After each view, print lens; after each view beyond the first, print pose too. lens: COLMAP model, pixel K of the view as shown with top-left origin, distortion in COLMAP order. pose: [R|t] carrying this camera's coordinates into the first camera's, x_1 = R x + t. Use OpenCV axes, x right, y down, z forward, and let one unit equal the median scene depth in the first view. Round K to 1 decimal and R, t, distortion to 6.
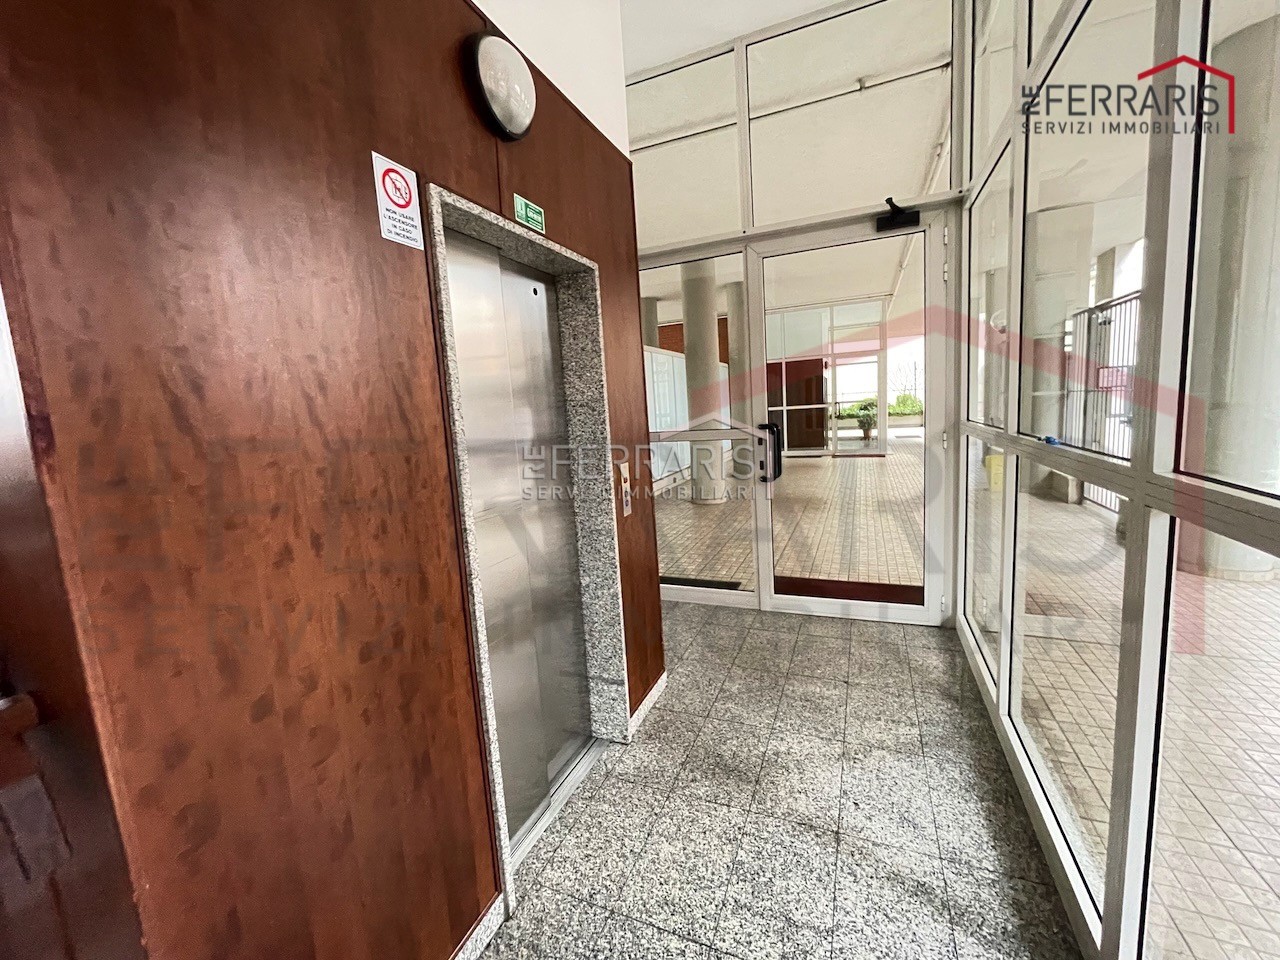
lens RADIAL K [[517.3, 0, 648.1], [0, 517.3, 474.5], [0, 0, 1]] dist [-0.002201, -0.000105]
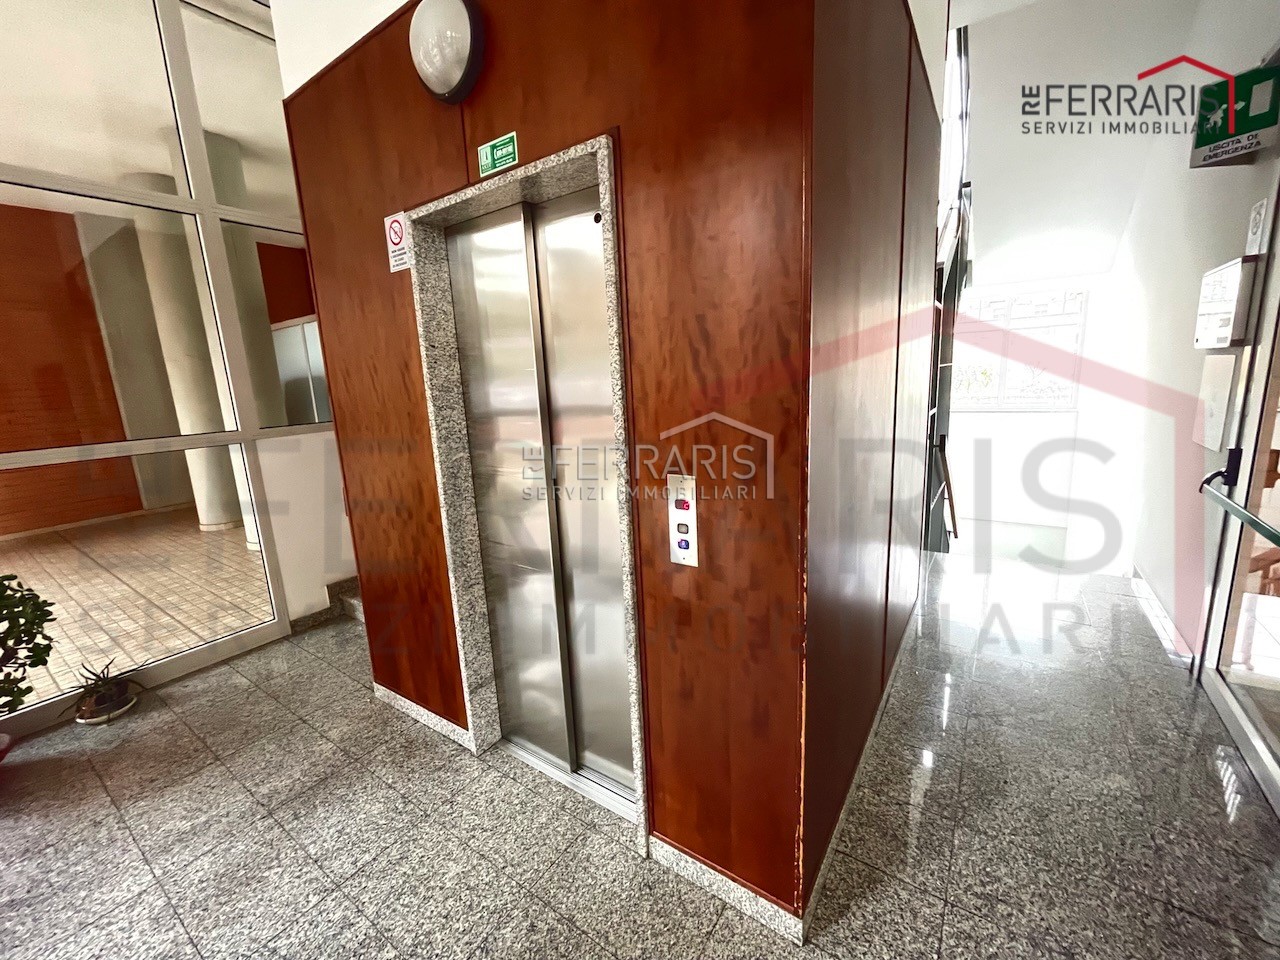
lens RADIAL K [[517.3, 0, 650.5], [0, 517.3, 476.5], [0, 0, 1]] dist [-0.002201, -0.000105]
pose [[-0.200966, 0.256069, -0.945537, 0.710153], [-0.068706, 0.959168, 0.274364, -0.249123], [0.977186, 0.120102, -0.175167, 1.527817]]
